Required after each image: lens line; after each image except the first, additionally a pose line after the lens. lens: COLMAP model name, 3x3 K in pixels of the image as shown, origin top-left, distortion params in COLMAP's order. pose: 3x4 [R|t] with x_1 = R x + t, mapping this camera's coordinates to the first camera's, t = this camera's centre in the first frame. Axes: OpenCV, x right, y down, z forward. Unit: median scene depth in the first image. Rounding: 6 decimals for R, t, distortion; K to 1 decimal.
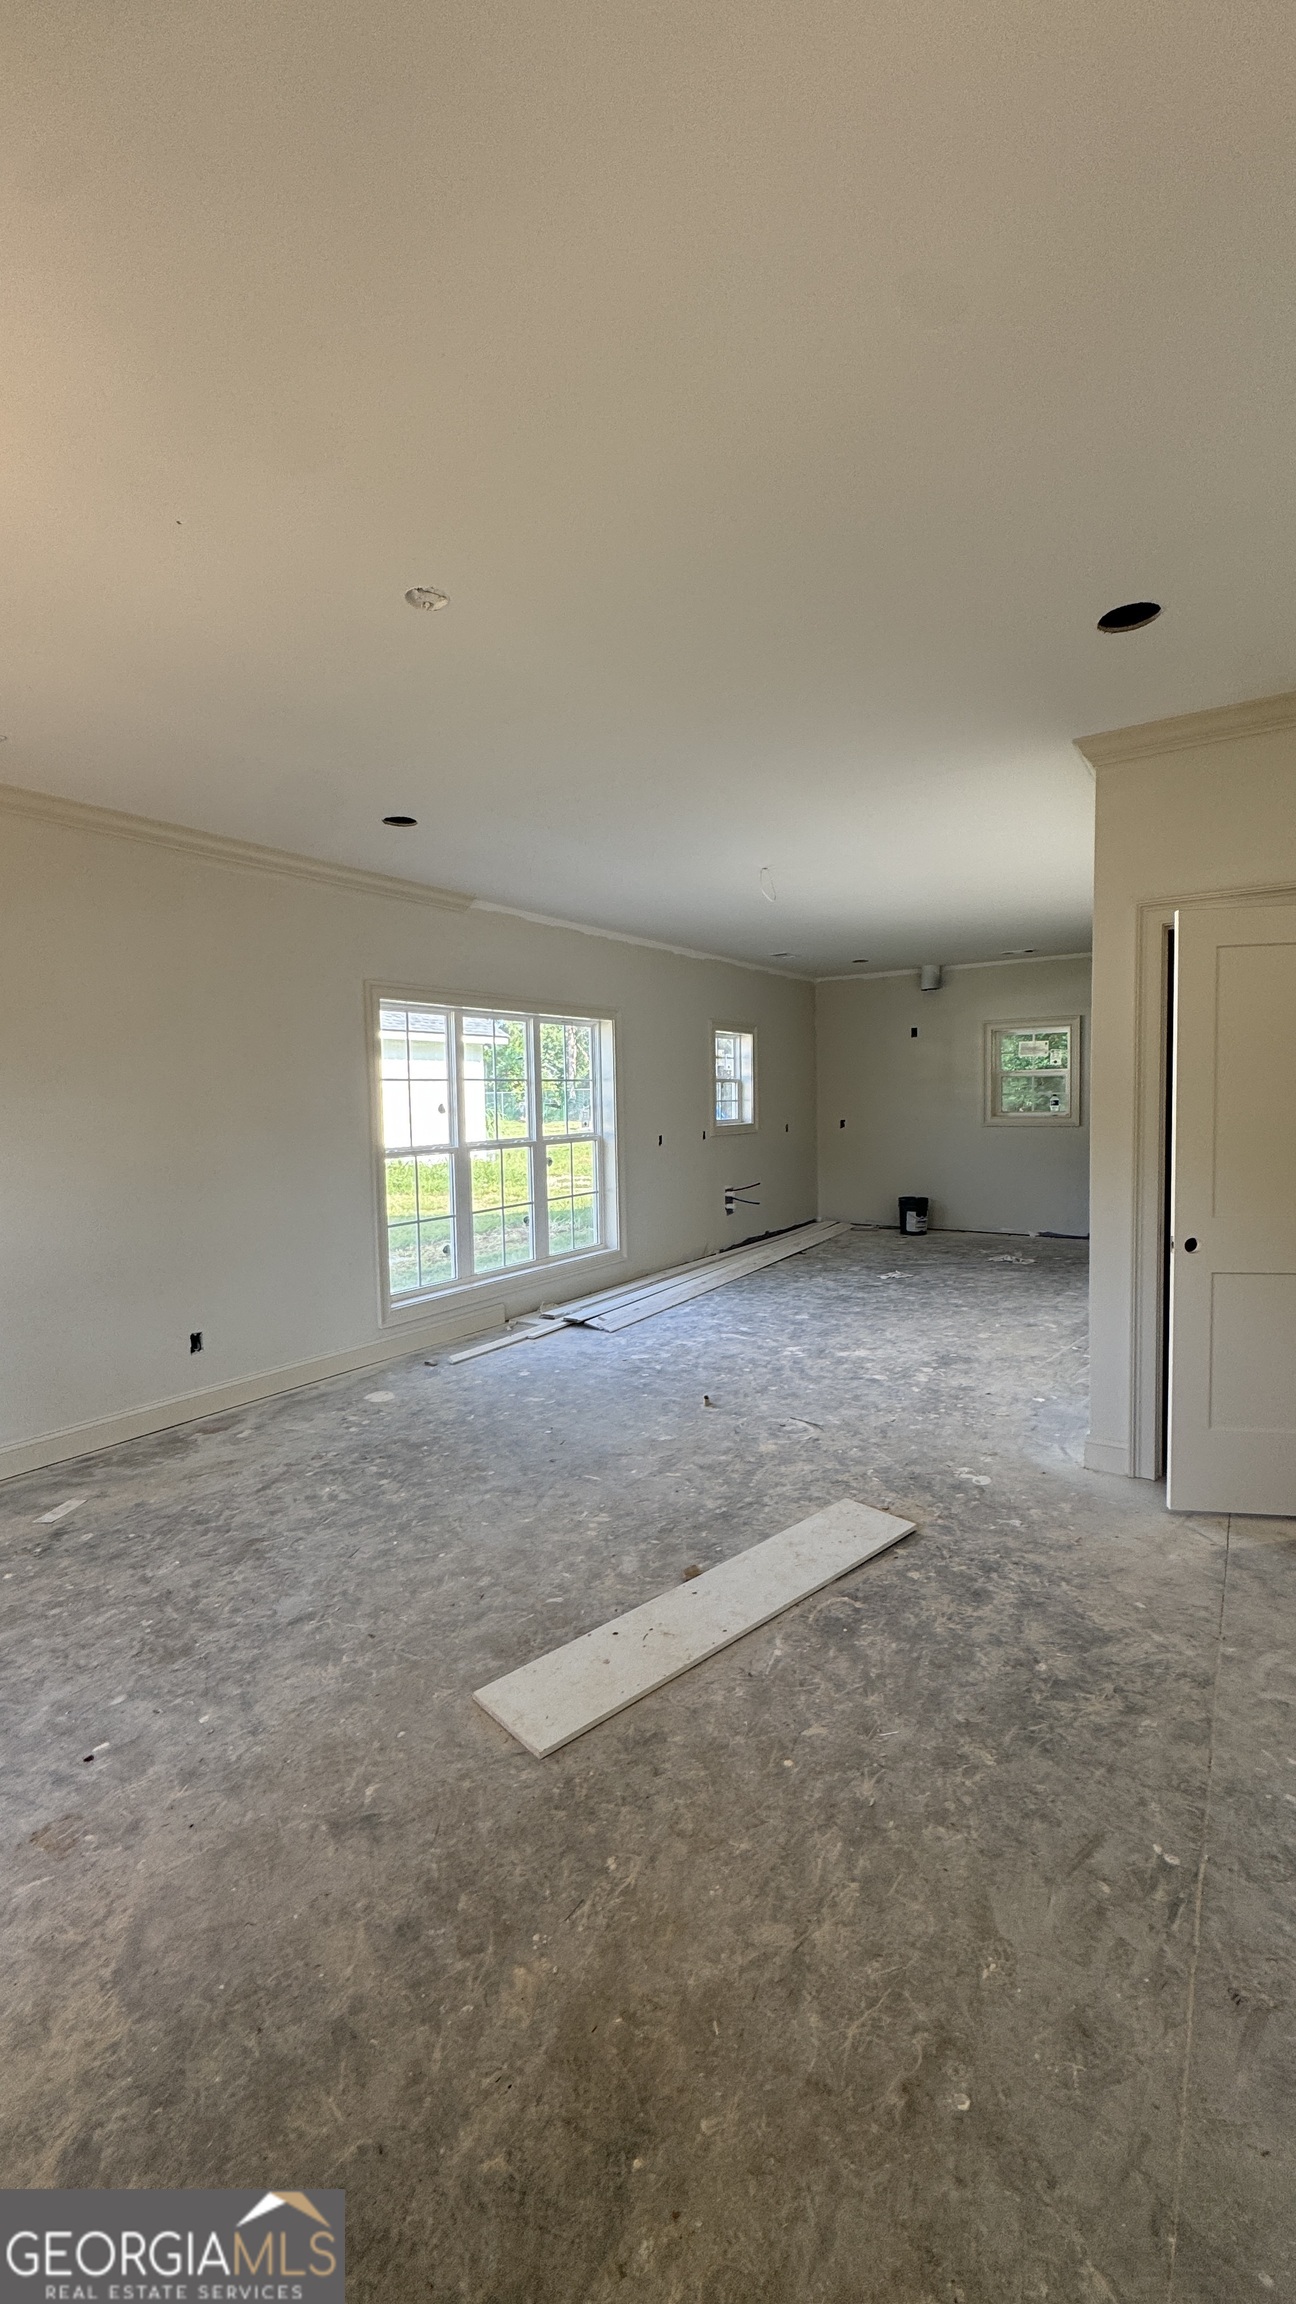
lens RADIAL K [[936.1, 0, 648.1], [0, 936.1, 1154.0], [0, 0, 1]] dist [0.000183, 0.000004]
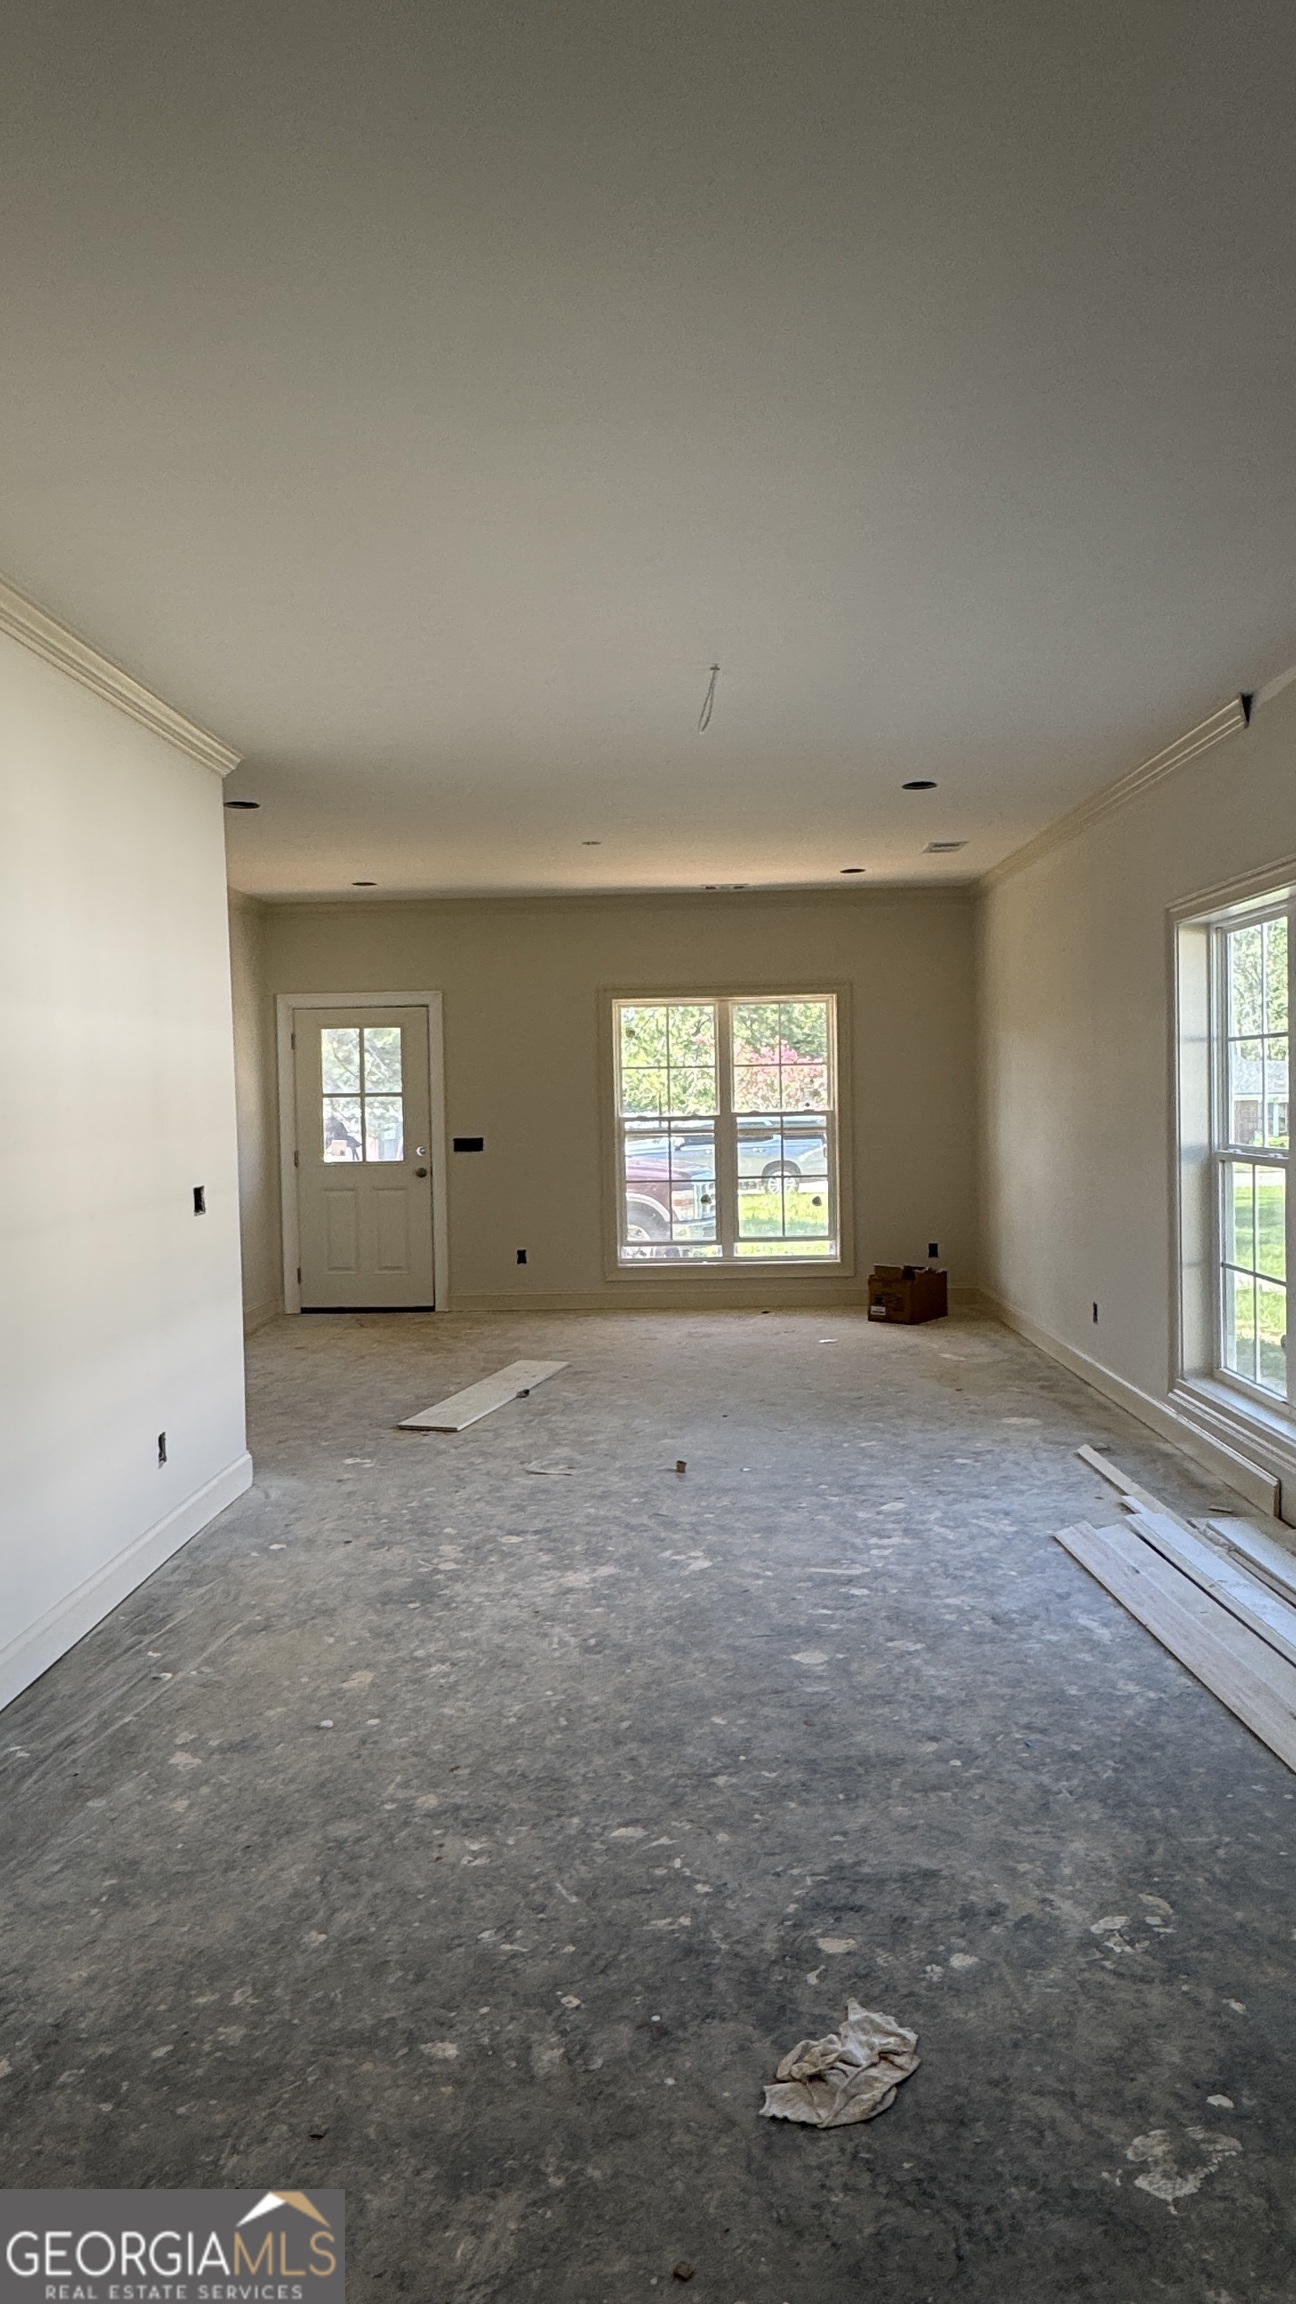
lens RADIAL K [[1450.4, 0, 647.1], [0, 1450.4, 1150.2], [0, 0, 1]] dist [-0.000756, -0.000042]
pose [[-0.846716, 0.062715, -0.528337, 0.633653], [0.008851, 0.994551, 0.103871, -0.119399], [0.531972, 0.083273, -0.842657, 1.747479]]
